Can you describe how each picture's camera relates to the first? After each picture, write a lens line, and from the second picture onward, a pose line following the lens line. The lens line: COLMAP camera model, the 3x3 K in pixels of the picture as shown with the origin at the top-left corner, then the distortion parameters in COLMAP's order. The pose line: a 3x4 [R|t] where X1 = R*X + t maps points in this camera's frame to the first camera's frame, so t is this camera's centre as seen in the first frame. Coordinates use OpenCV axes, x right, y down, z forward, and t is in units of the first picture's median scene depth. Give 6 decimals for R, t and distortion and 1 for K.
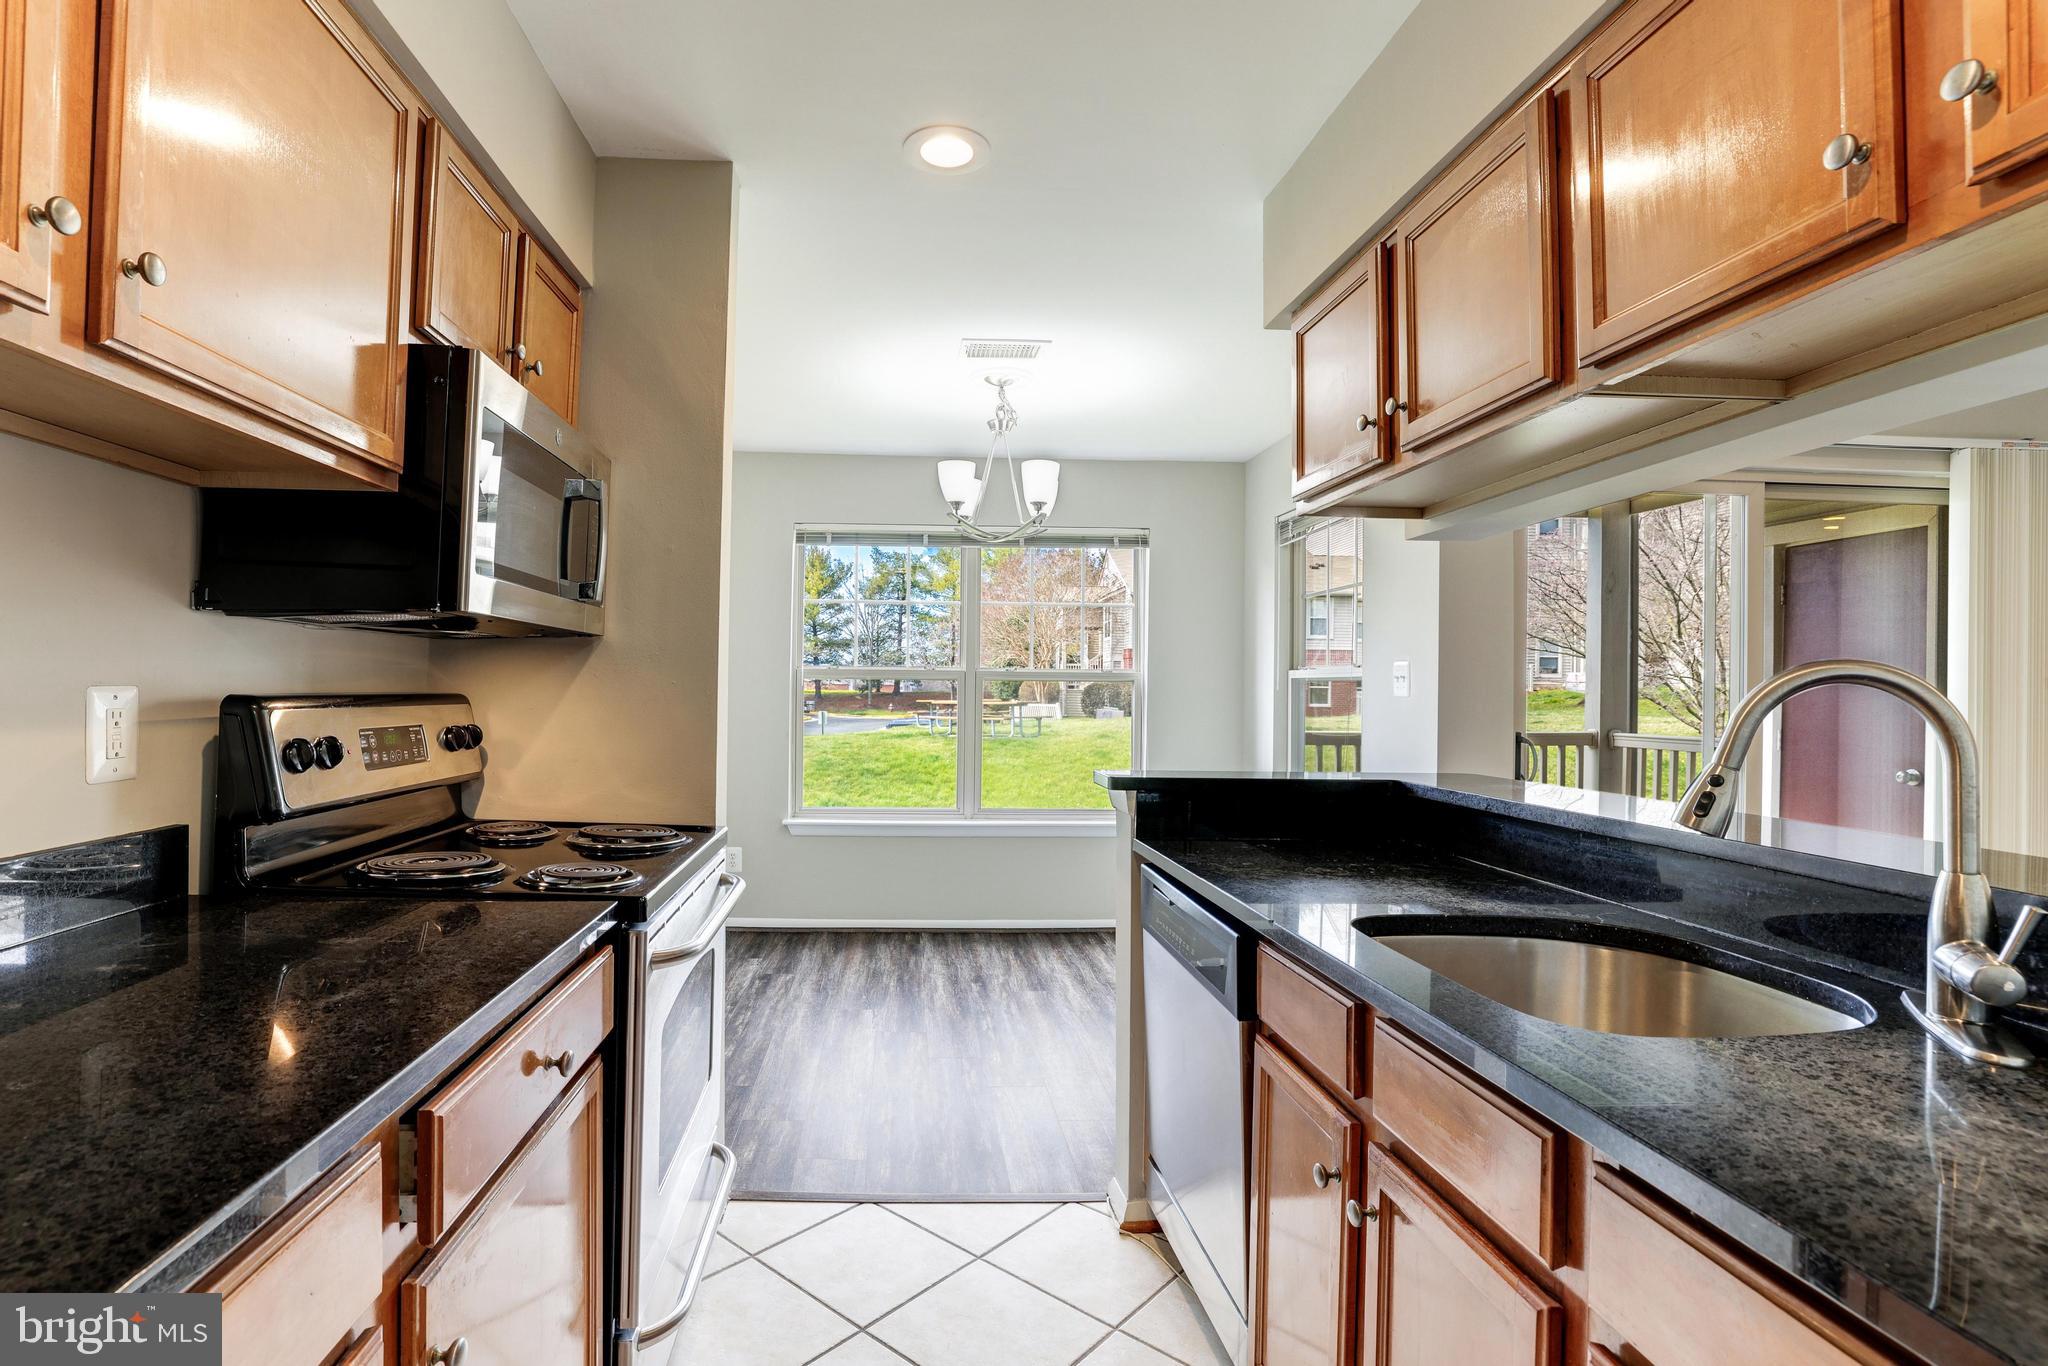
lens RADIAL K [[993.4, 0, 956.4], [0, 993.4, 690.0], [0, 0, 1]] dist [-0.025066, 0.003822]
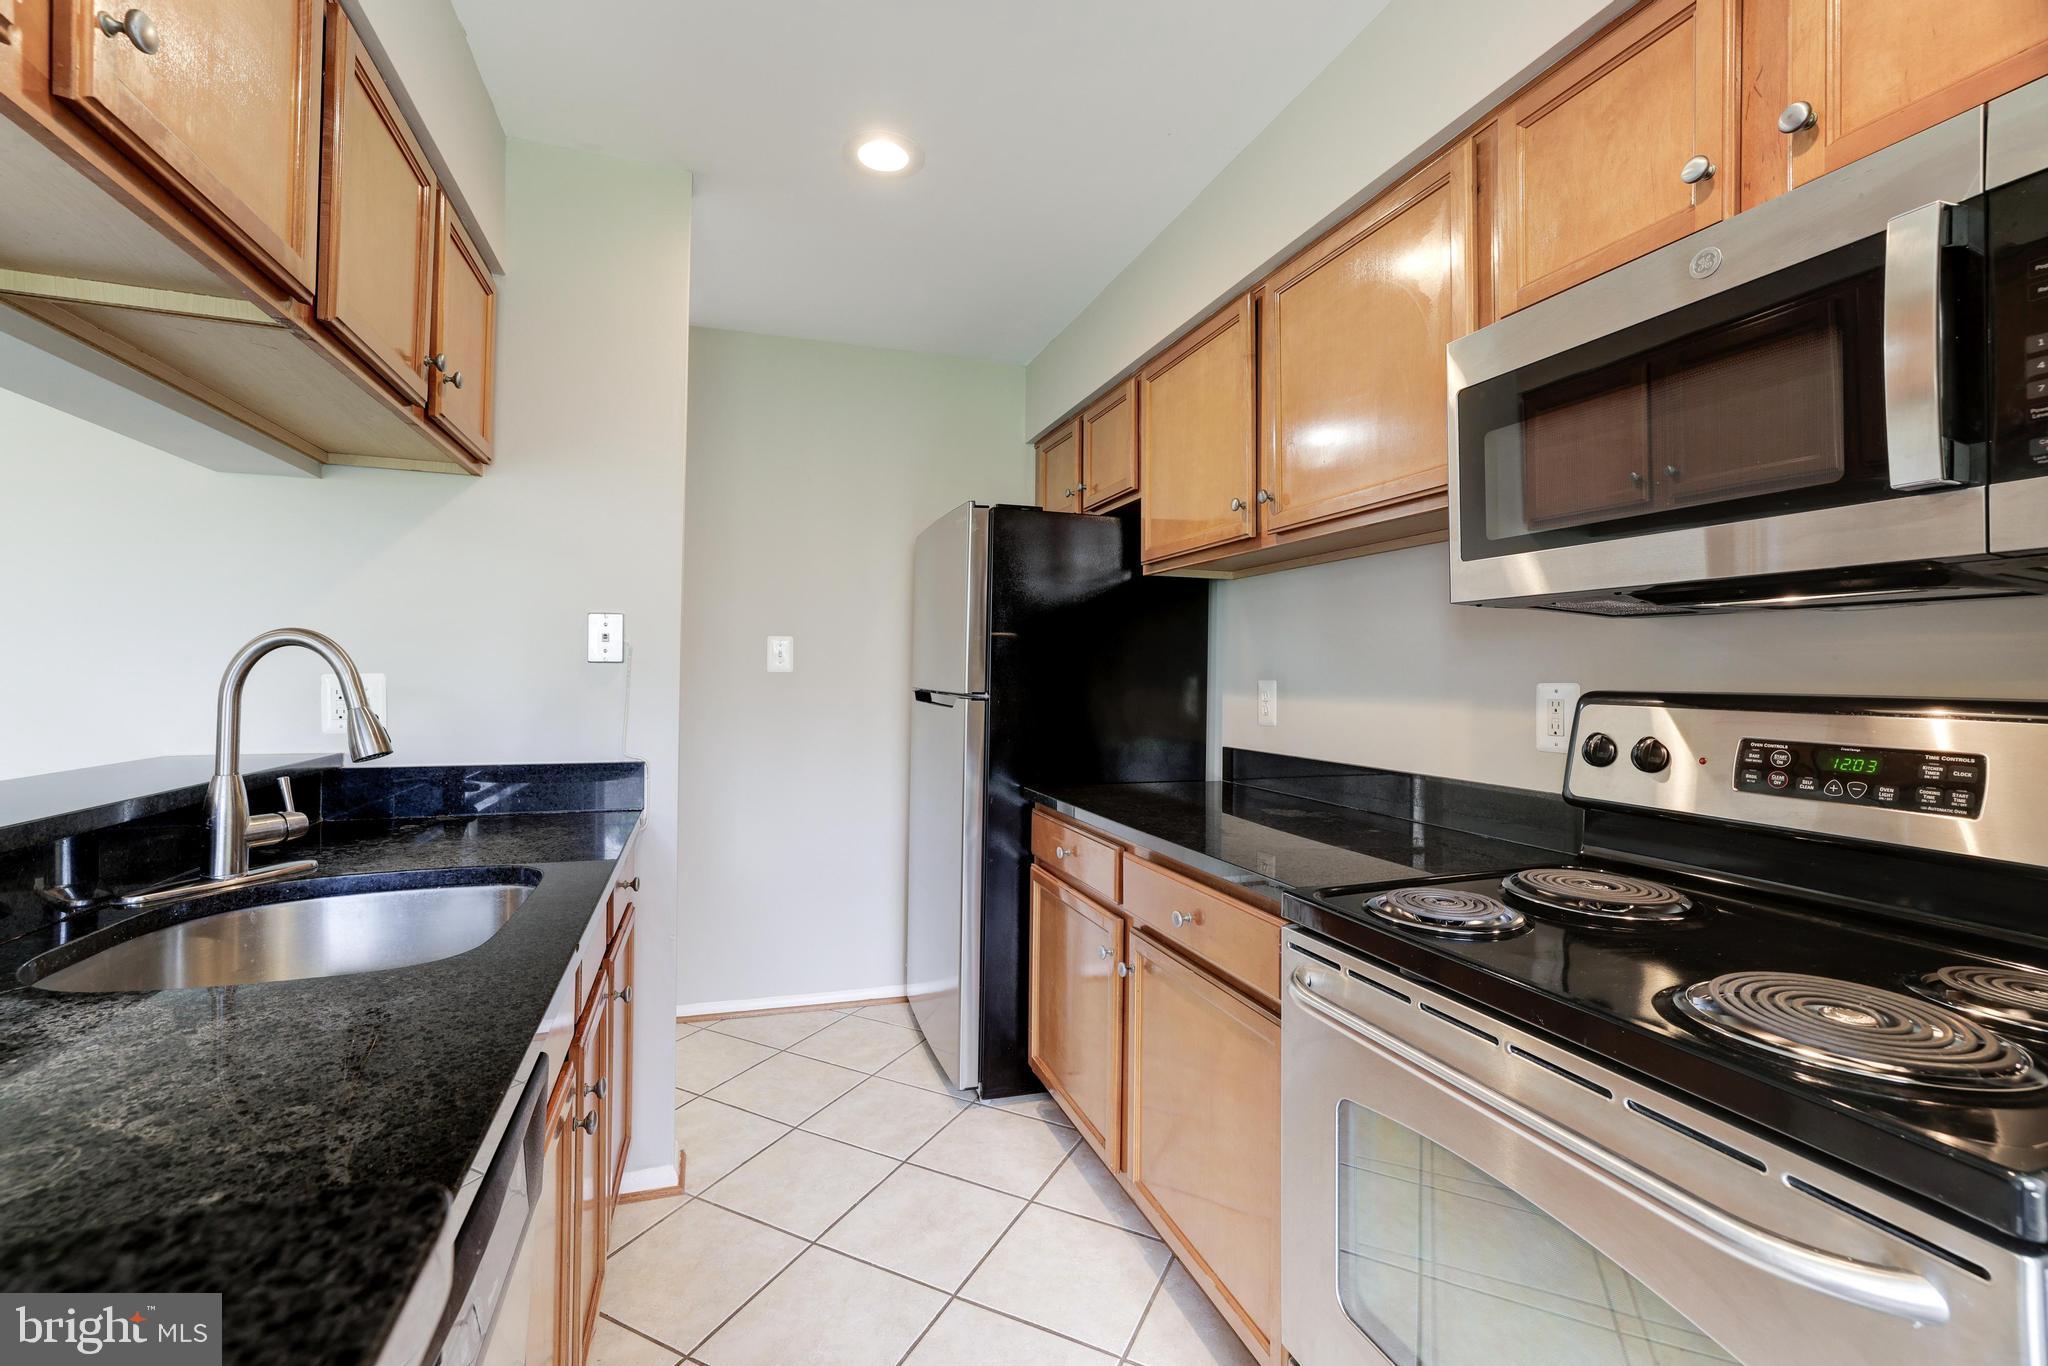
lens RADIAL K [[886.8, 0, 1014.4], [0, 886.8, 670.5], [0, 0, 1]] dist [-0.035261, 0.010206]
pose [[-0.972036, -0.027633, -0.233201, 0.080574], [-0.027133, 0.999618, -0.005350, 0.003823], [0.233259, 0.001127, -0.972414, 1.046179]]
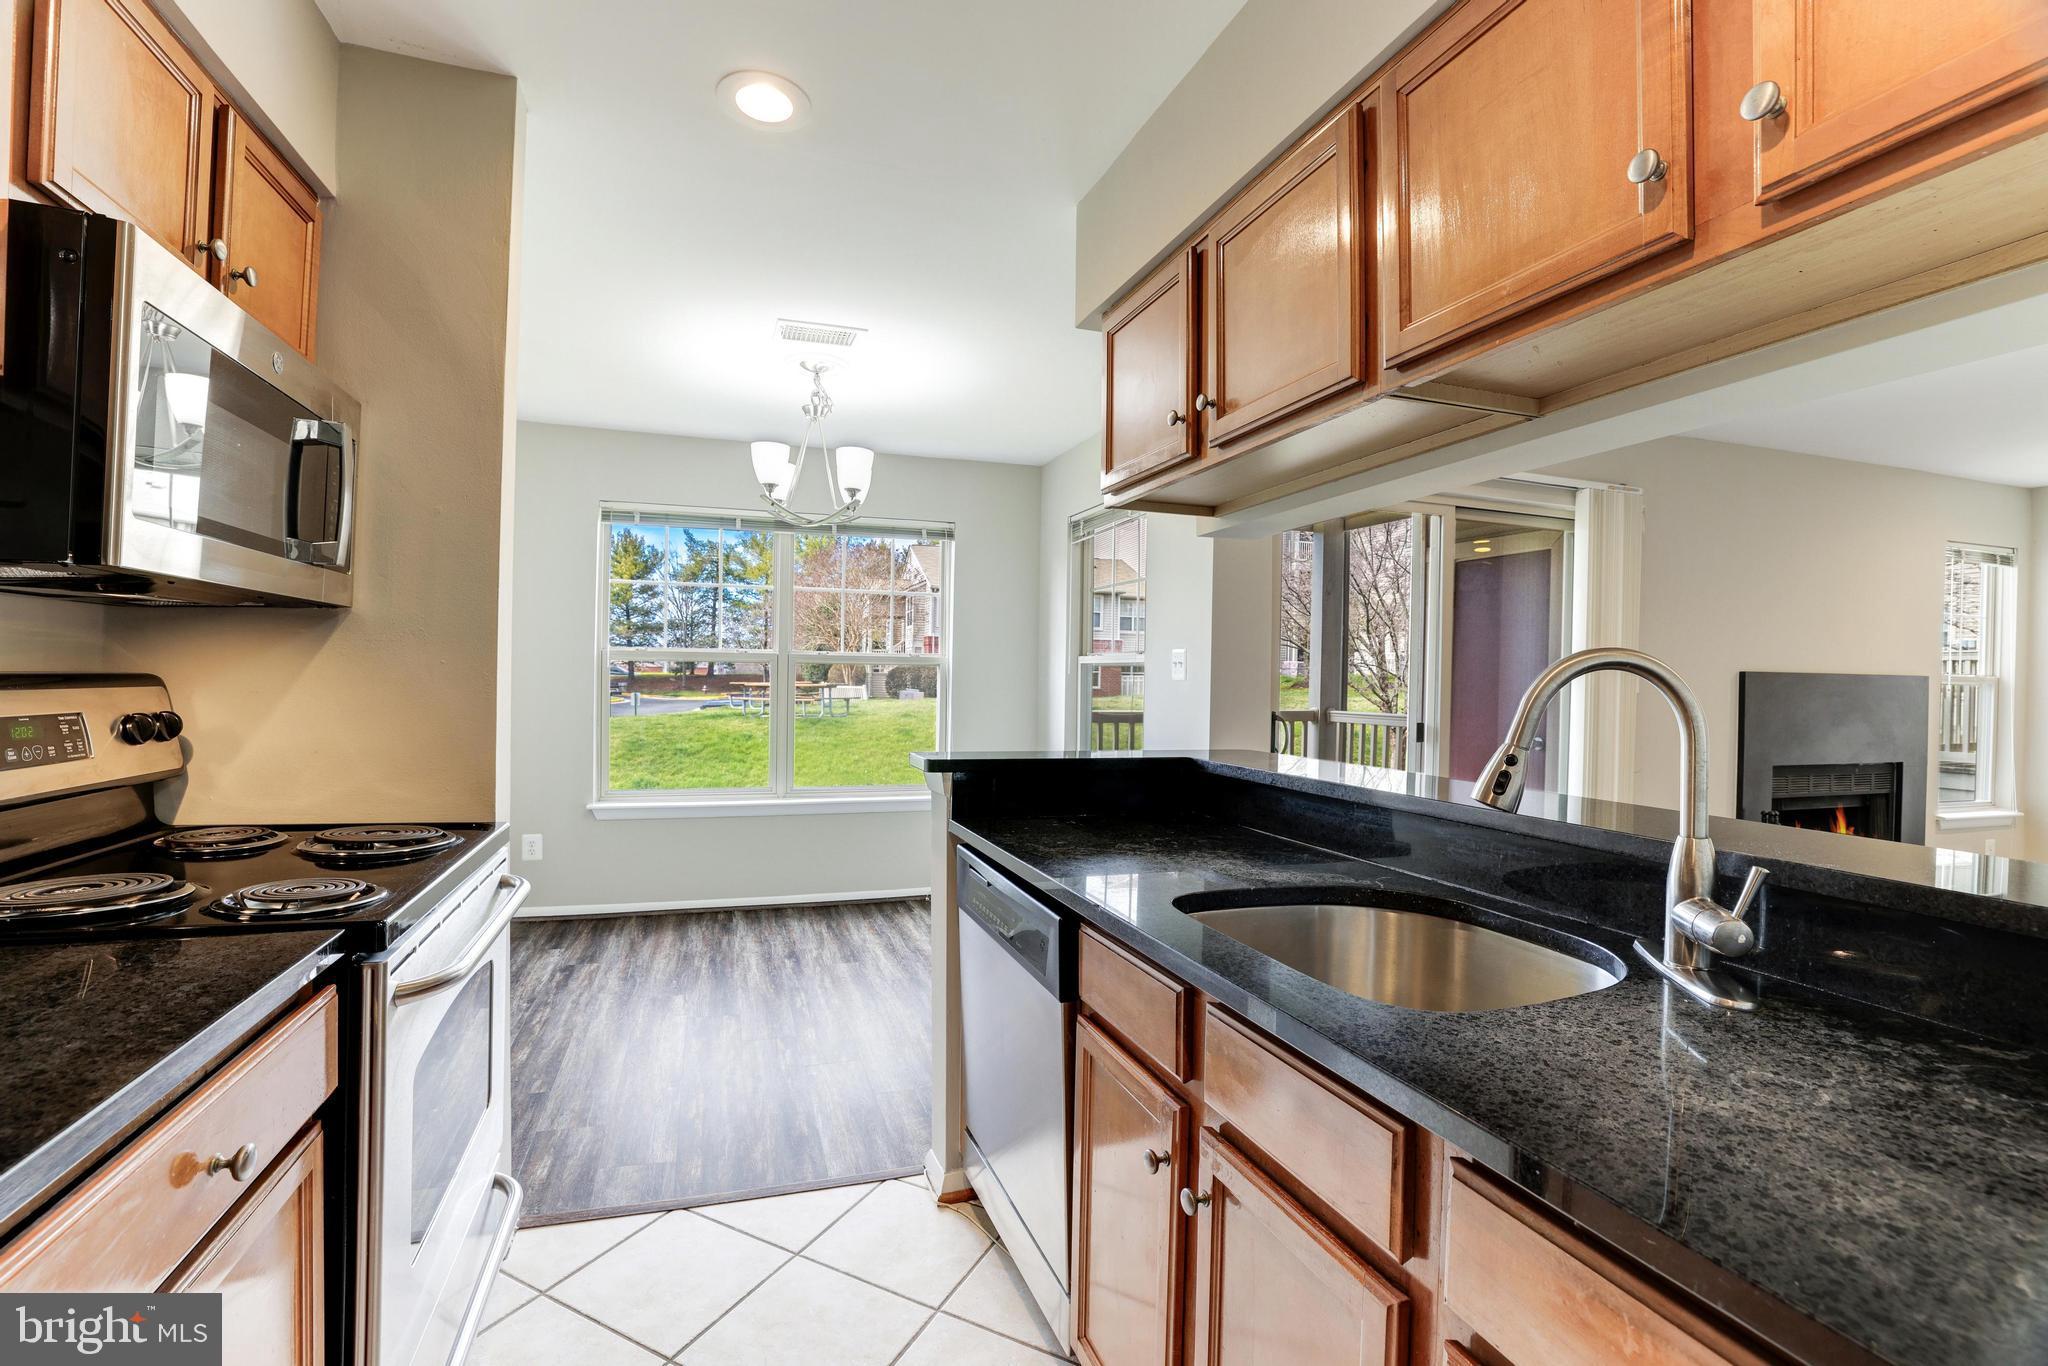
lens RADIAL K [[896.1, 0, 1005.5], [0, 896.1, 687.5], [0, 0, 1]] dist [-0.035619, 0.011296]
pose [[0.966662, 0.000708, 0.256054, -0.001330], [-0.004734, 0.999875, 0.015110, 0.000578], [-0.256011, -0.015819, 0.966544, 0.098116]]
